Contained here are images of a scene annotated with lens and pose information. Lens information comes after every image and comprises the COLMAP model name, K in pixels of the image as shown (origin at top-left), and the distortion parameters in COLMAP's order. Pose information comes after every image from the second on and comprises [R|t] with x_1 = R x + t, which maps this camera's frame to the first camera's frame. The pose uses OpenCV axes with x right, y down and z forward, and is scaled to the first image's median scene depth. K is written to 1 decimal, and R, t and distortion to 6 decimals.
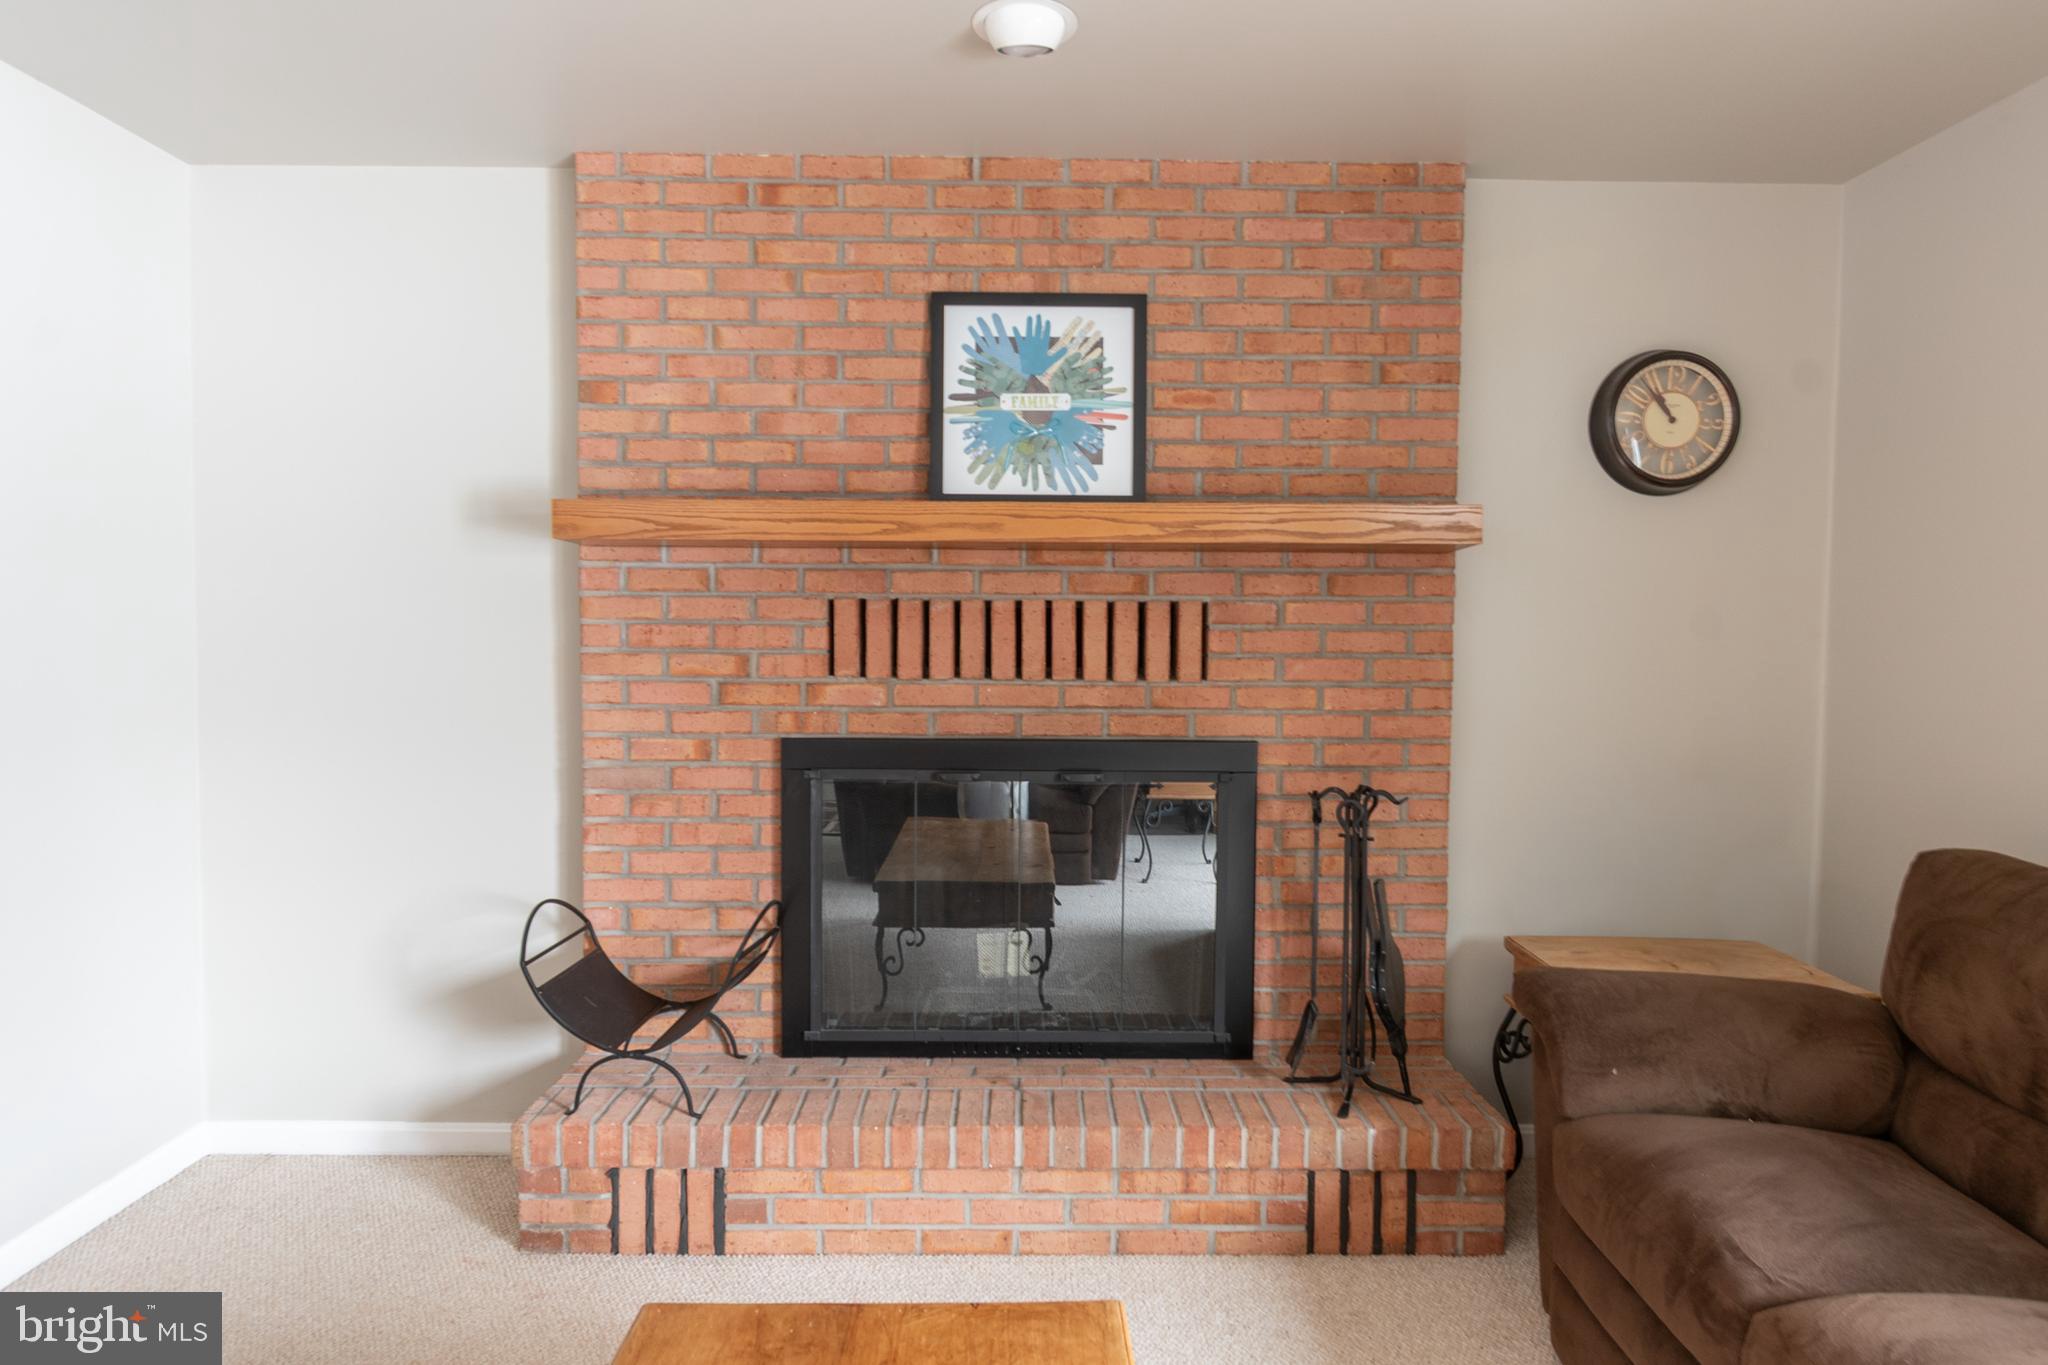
lens RADIAL K [[1183.6, 0, 1025.0], [0, 1183.6, 689.5], [0, 0, 1]] dist [0.003898, -0.000580]
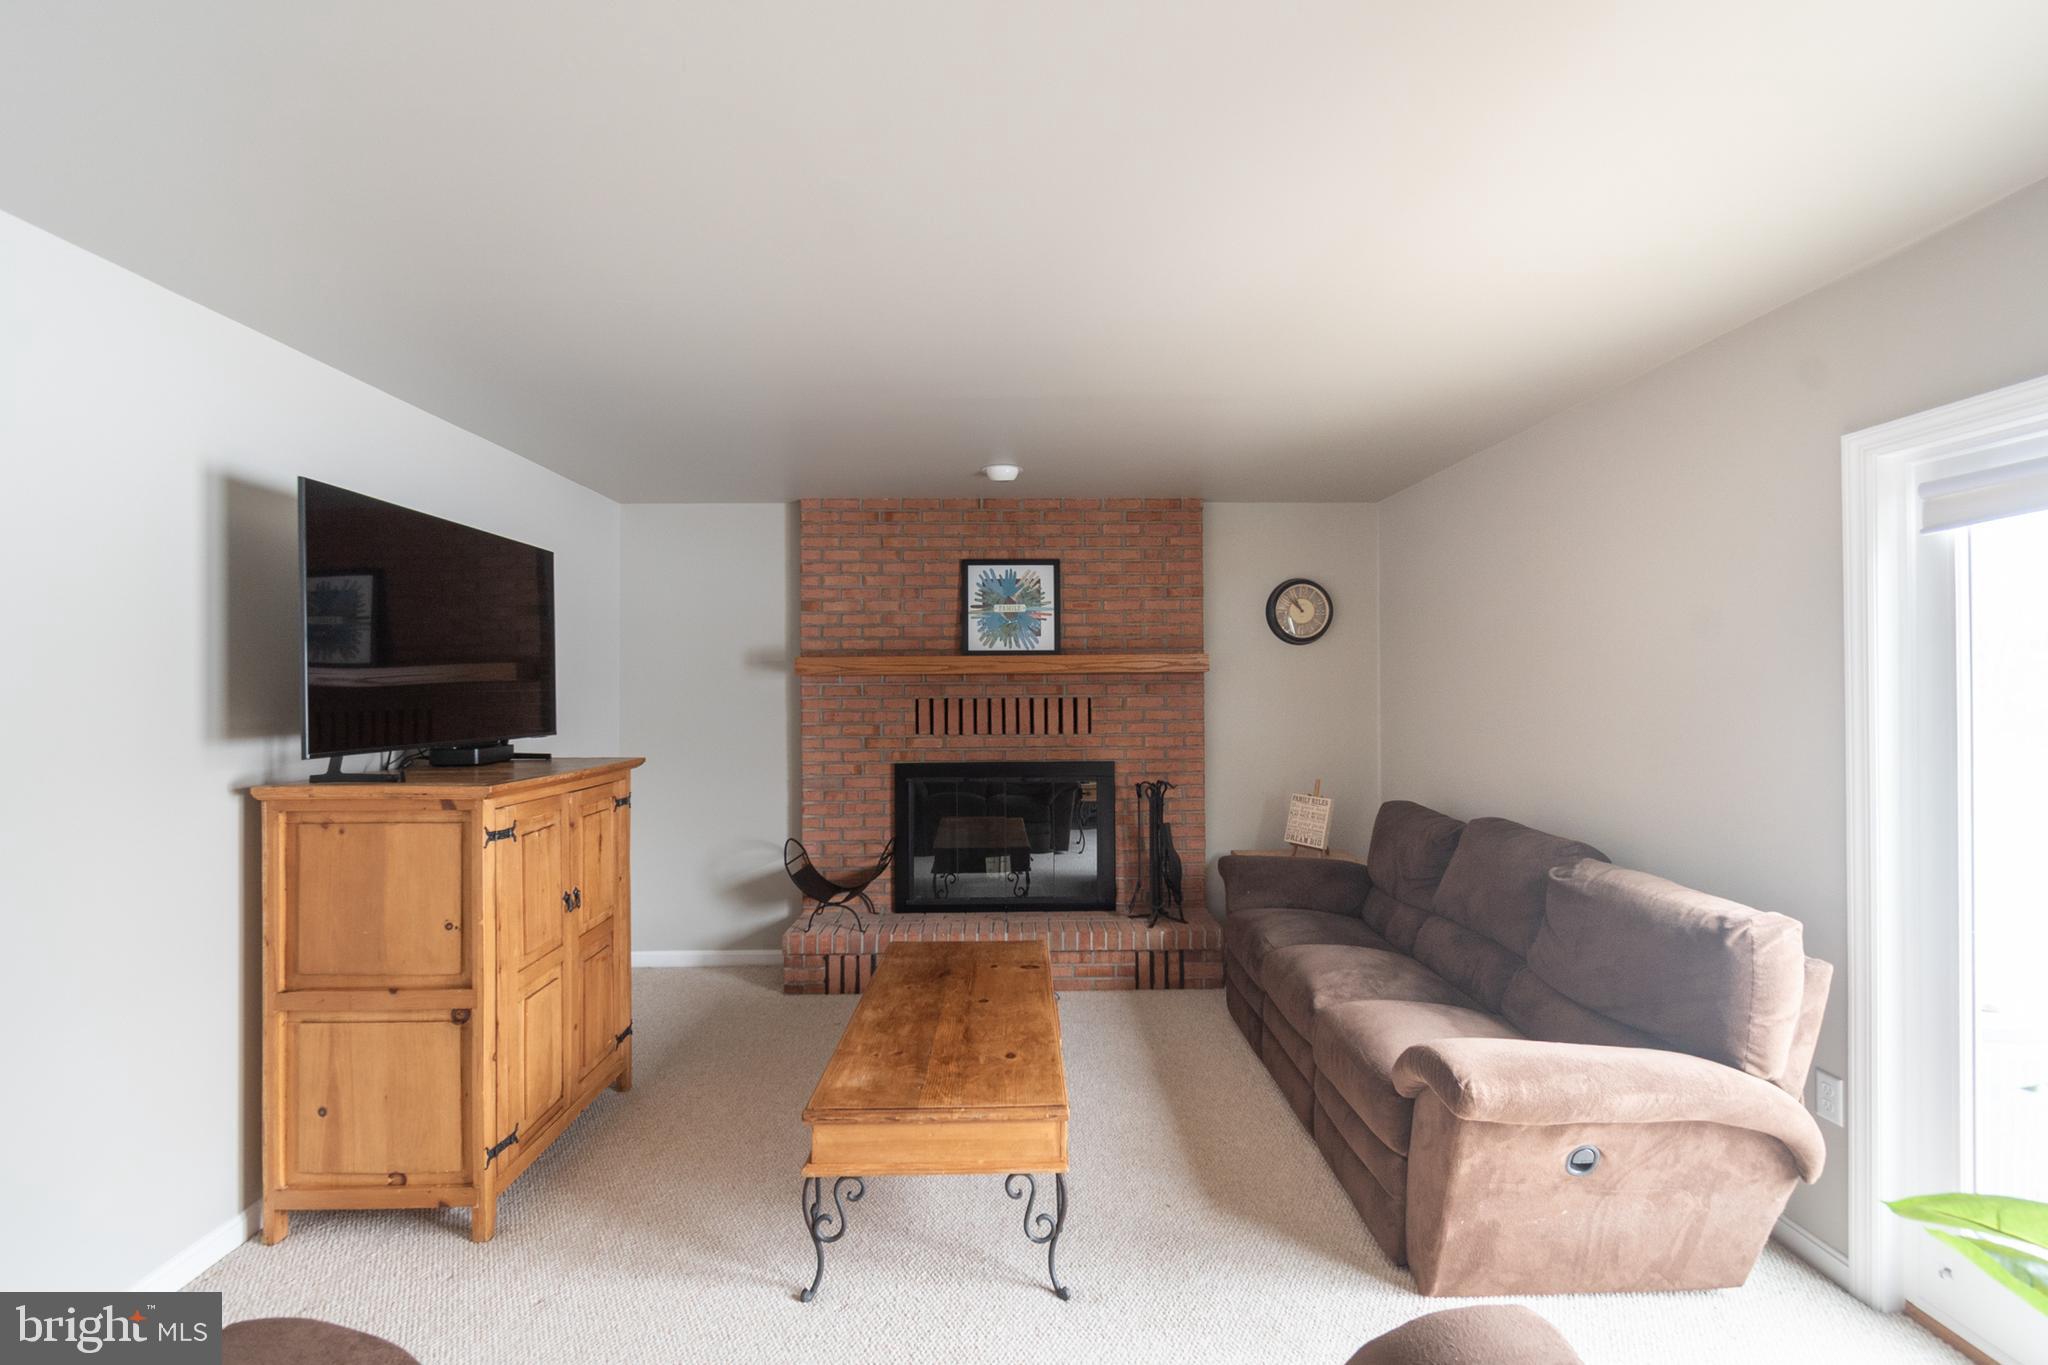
lens RADIAL K [[907.0, 0, 1026.0], [0, 907.0, 683.9], [0, 0, 1]] dist [-0.000381, -0.002192]
pose [[0.999804, -0.014149, 0.013874, 0.013422], [0.014916, 0.998274, -0.056810, -0.006434], [-0.013046, 0.057006, 0.998289, -0.670206]]
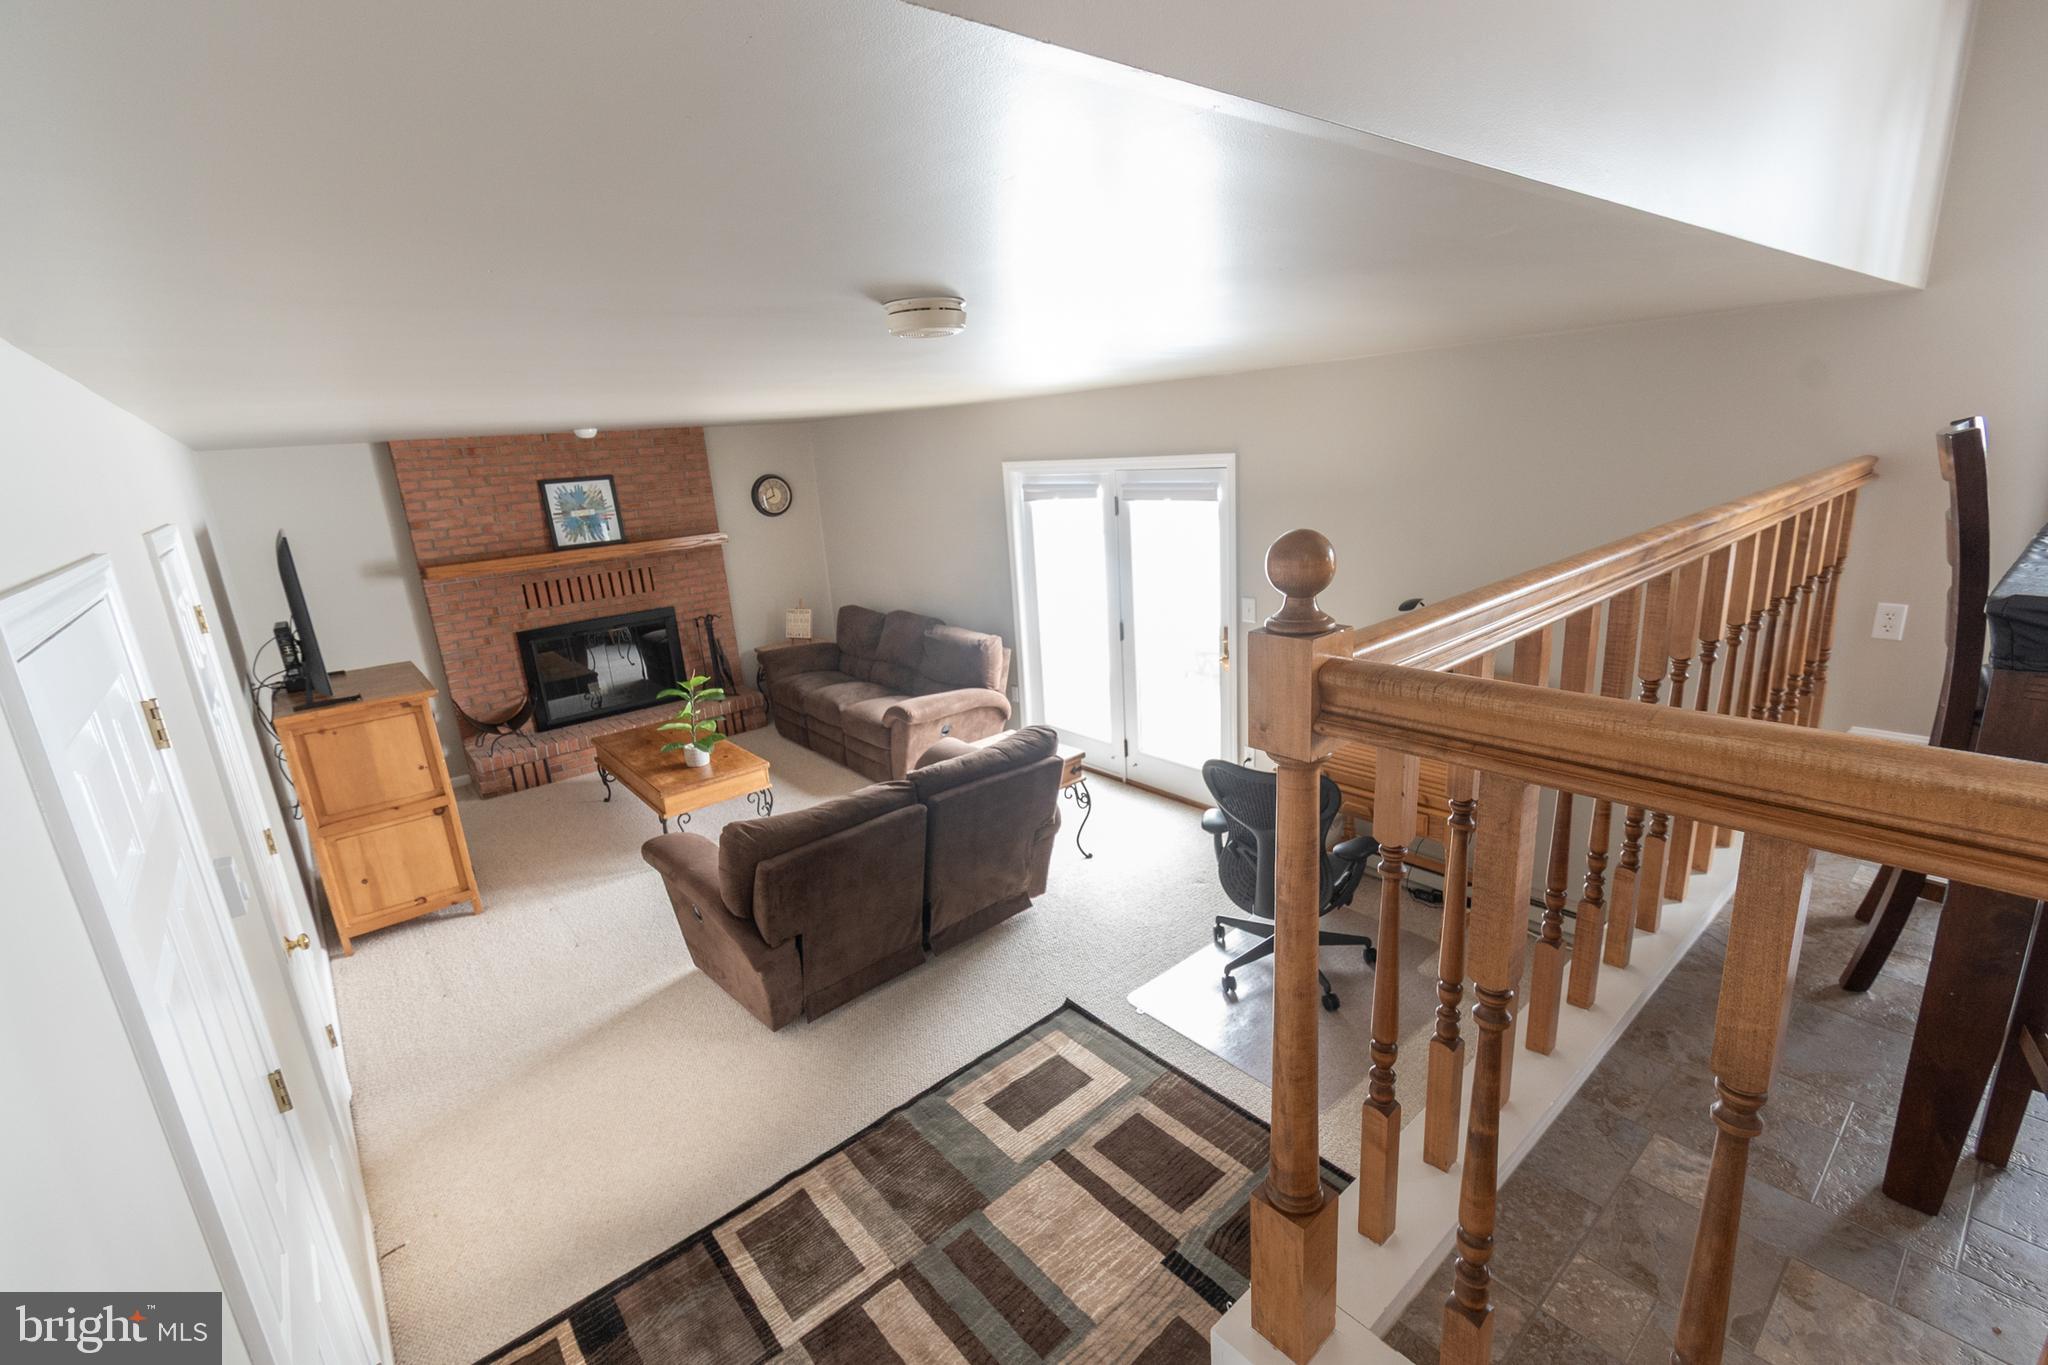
lens RADIAL K [[907.0, 0, 1040.8], [0, 907.0, 685.7], [0, 0, 1]] dist [-0.000381, -0.002192]
pose [[0.765417, -0.224967, 0.602932, -0.615077], [0.103969, 0.967827, 0.229130, -0.222199], [-0.635081, -0.112694, 0.764181, -1.670927]]
